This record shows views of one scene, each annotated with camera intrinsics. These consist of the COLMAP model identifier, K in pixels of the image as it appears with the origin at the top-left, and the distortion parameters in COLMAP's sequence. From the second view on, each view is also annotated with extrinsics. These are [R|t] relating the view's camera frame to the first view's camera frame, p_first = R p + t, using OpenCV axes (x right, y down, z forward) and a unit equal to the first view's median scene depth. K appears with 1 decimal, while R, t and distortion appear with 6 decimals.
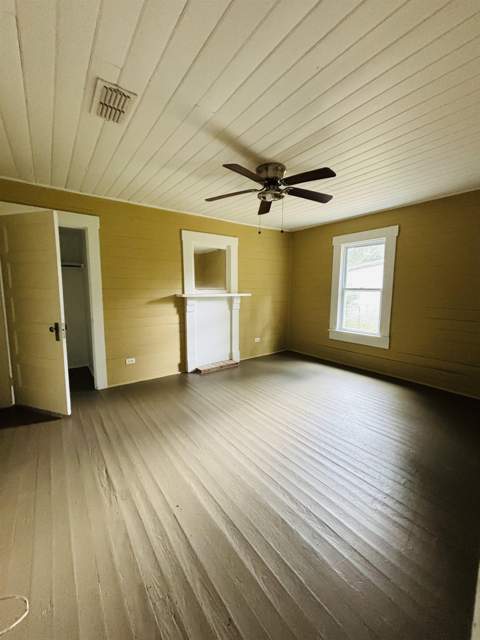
lens RADIAL K [[258.0, 0, 242.0], [0, 258.0, 317.6], [0, 0, 1]] dist [0.001932, 0.000003]
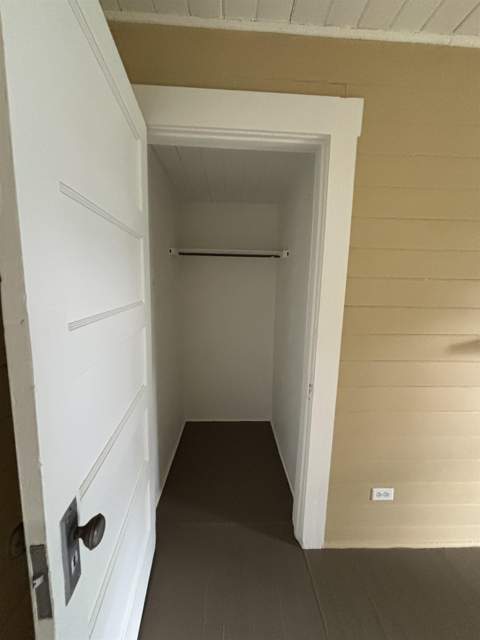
lens RADIAL K [[258.0, 0, 241.9], [0, 258.0, 321.9], [0, 0, 1]] dist [0.001932, 0.000003]
pose [[0.827070, 0.096038, -0.553834, -0.436781], [-0.091247, 0.995166, 0.036304, -0.084754], [0.554643, 0.020510, 0.831835, 0.586149]]
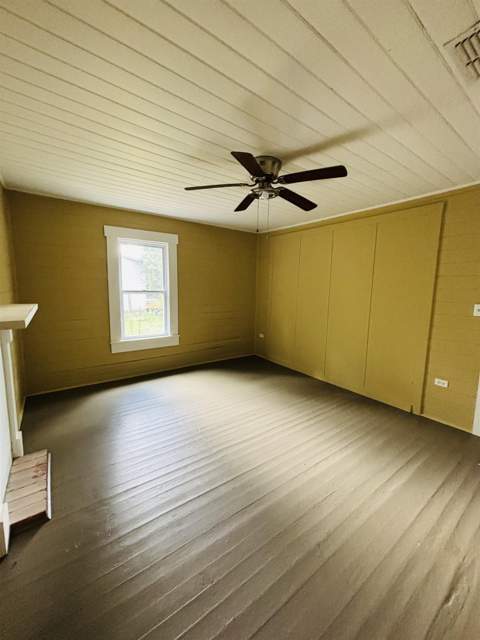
lens RADIAL K [[258.0, 0, 239.6], [0, 258.0, 318.1], [0, 0, 1]] dist [0.001932, 0.000003]
pose [[0.003919, -0.121966, 0.992527, -0.854711], [0.099208, 0.987685, 0.120979, -0.164676], [-0.995059, 0.097993, 0.015971, 1.140675]]
